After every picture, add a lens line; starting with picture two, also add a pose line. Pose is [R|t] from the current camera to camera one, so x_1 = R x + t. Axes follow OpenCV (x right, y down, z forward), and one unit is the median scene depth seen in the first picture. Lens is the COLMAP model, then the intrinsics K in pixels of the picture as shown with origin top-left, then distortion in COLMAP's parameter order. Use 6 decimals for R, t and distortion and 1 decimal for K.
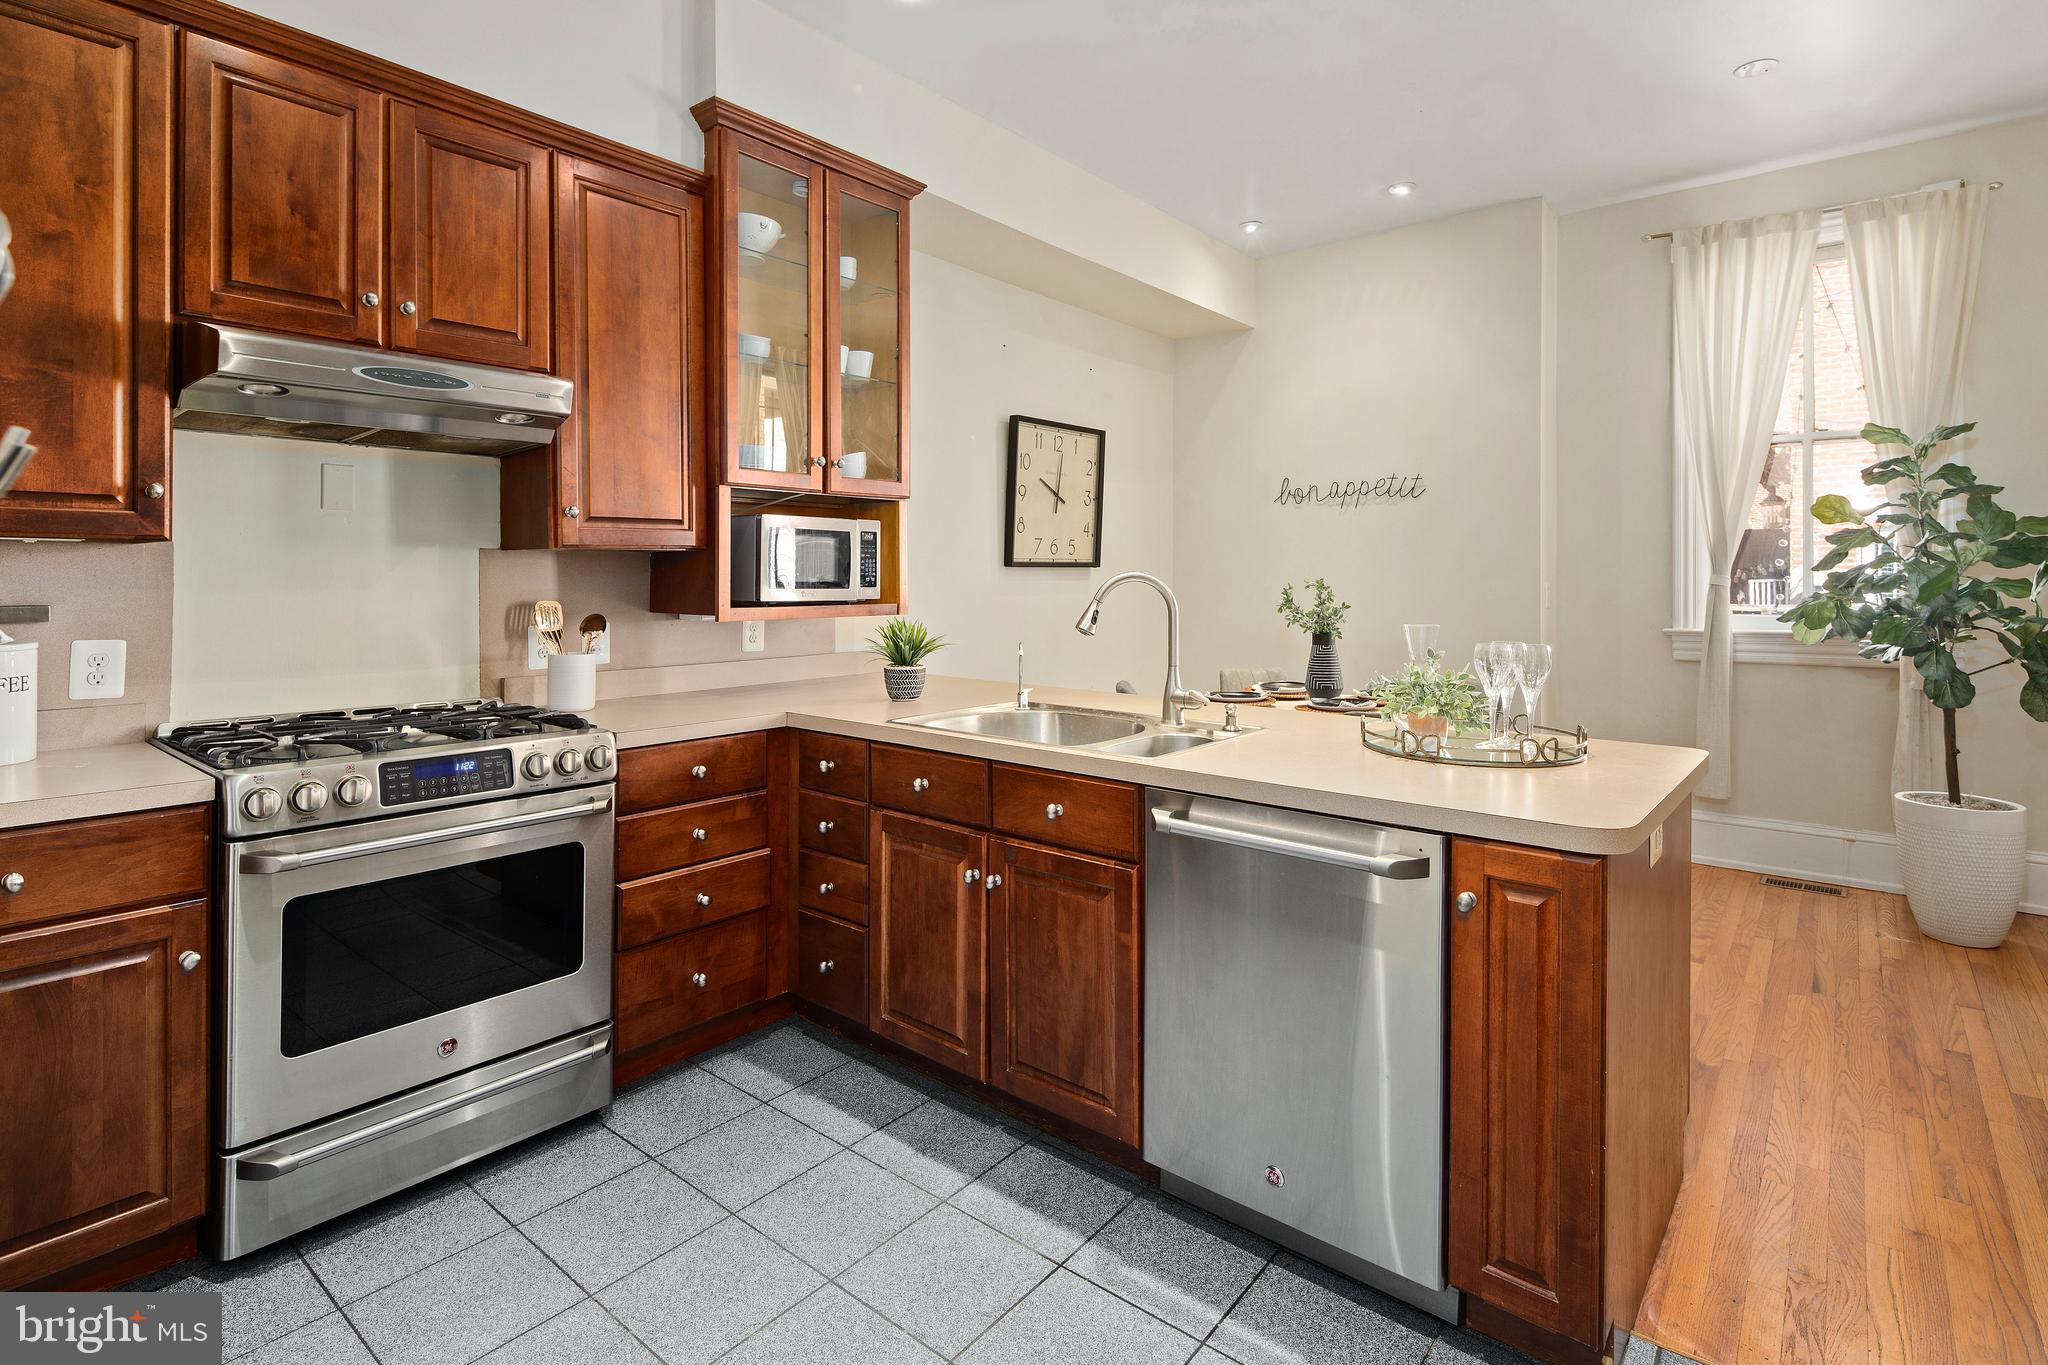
lens RADIAL K [[1002.7, 0, 1040.2], [0, 1002.7, 580.2], [0, 0, 1]] dist [0.003513, -0.005247]
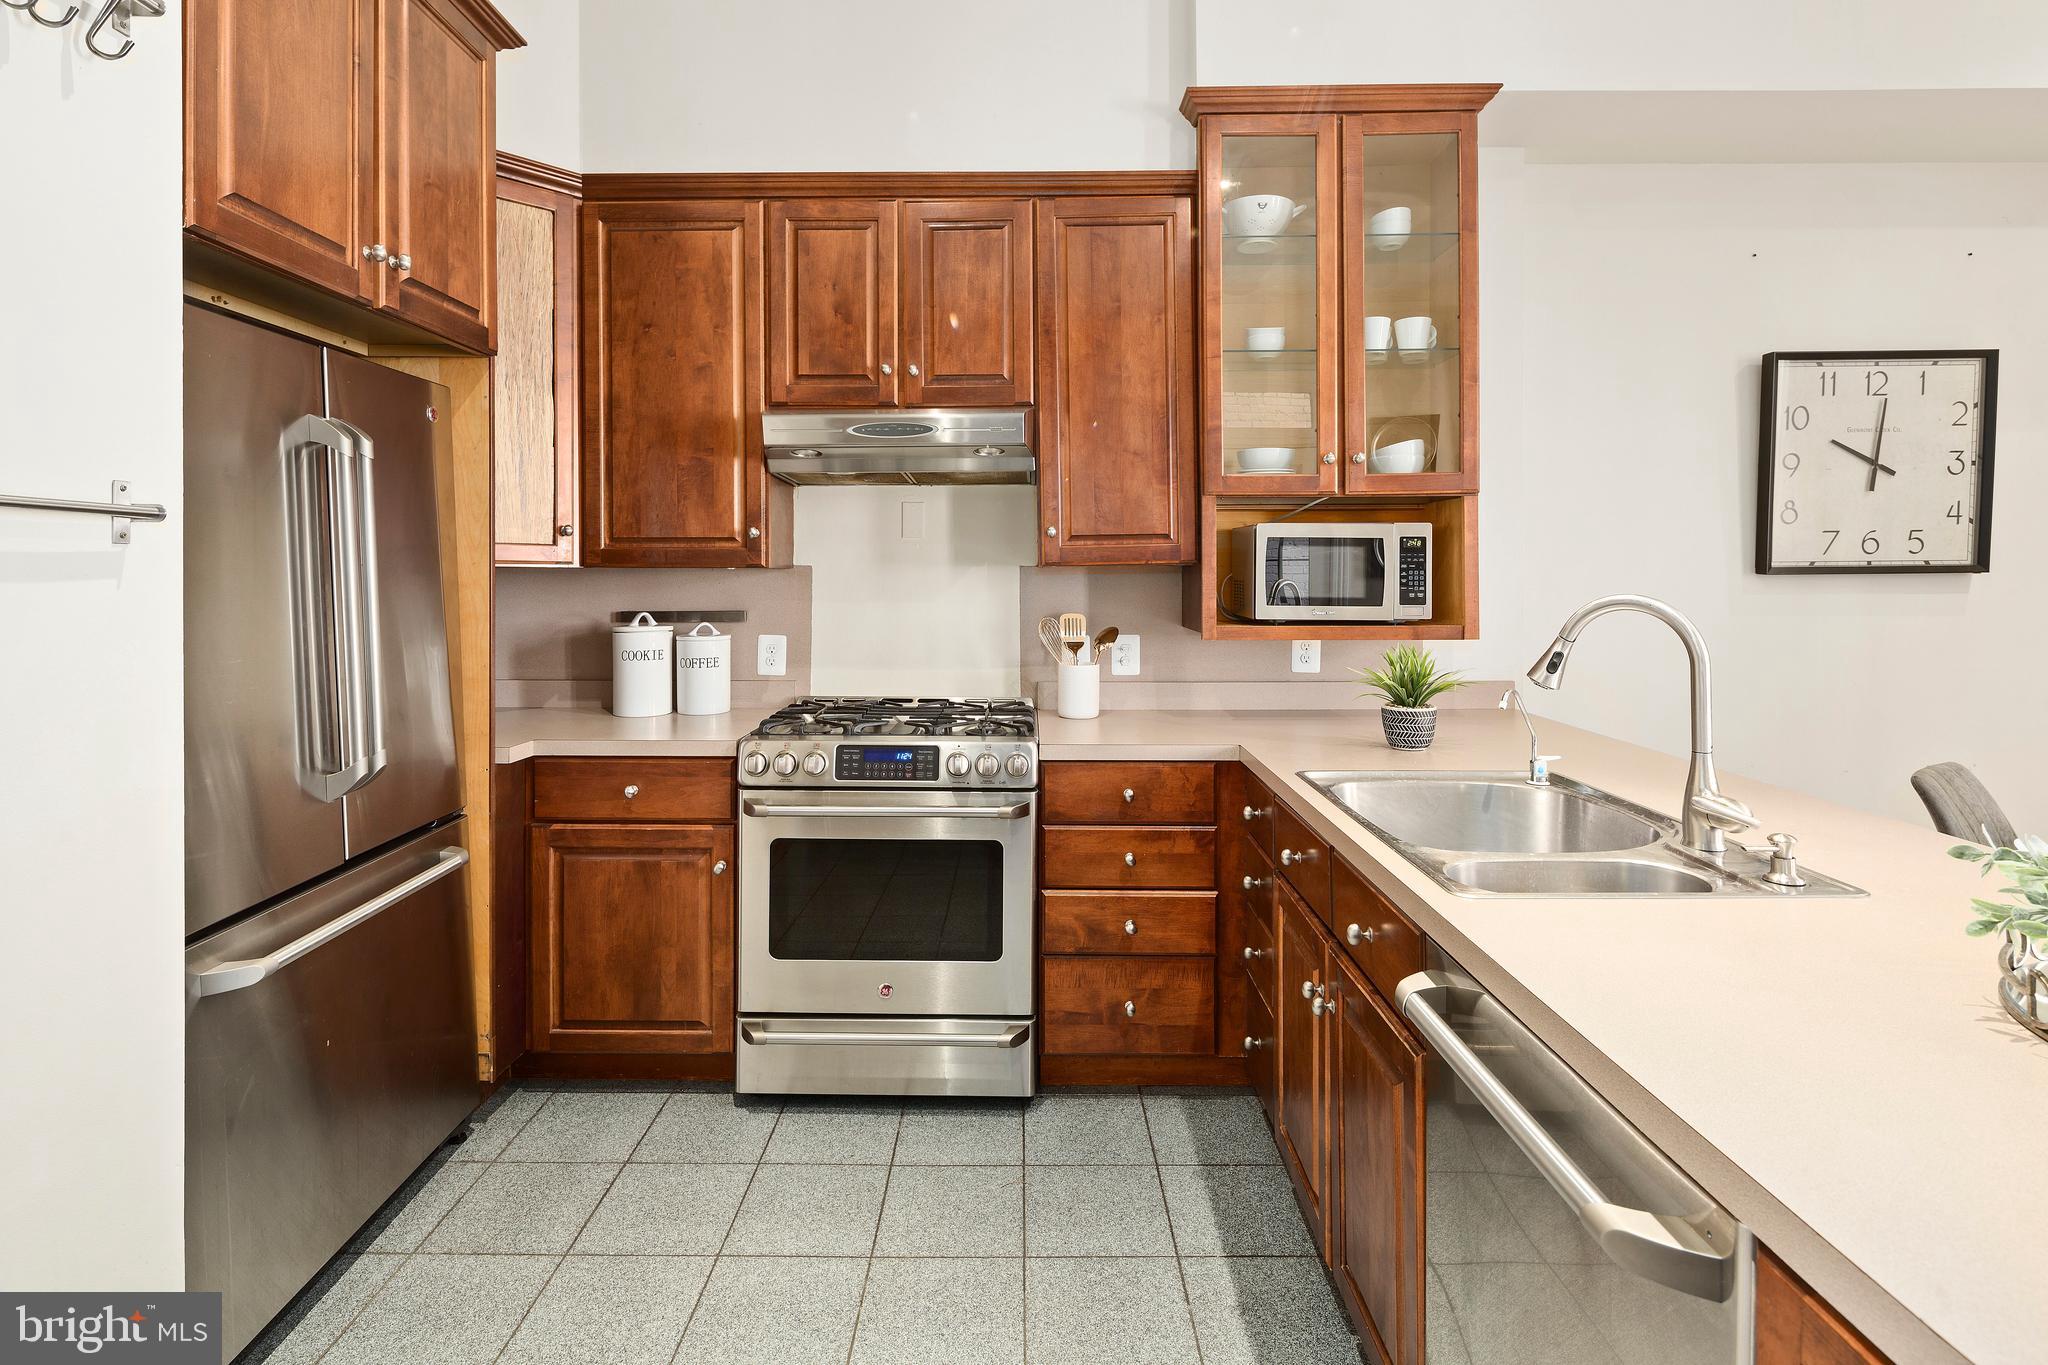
lens RADIAL K [[1002.7, 0, 1019.6], [0, 1002.7, 581.0], [0, 0, 1]] dist [0.003513, -0.005247]
pose [[0.621183, 0.001942, -0.783663, 0.376983], [-0.000094, 0.999997, 0.002404, -0.019740], [0.783666, -0.001420, 0.621181, 0.332234]]
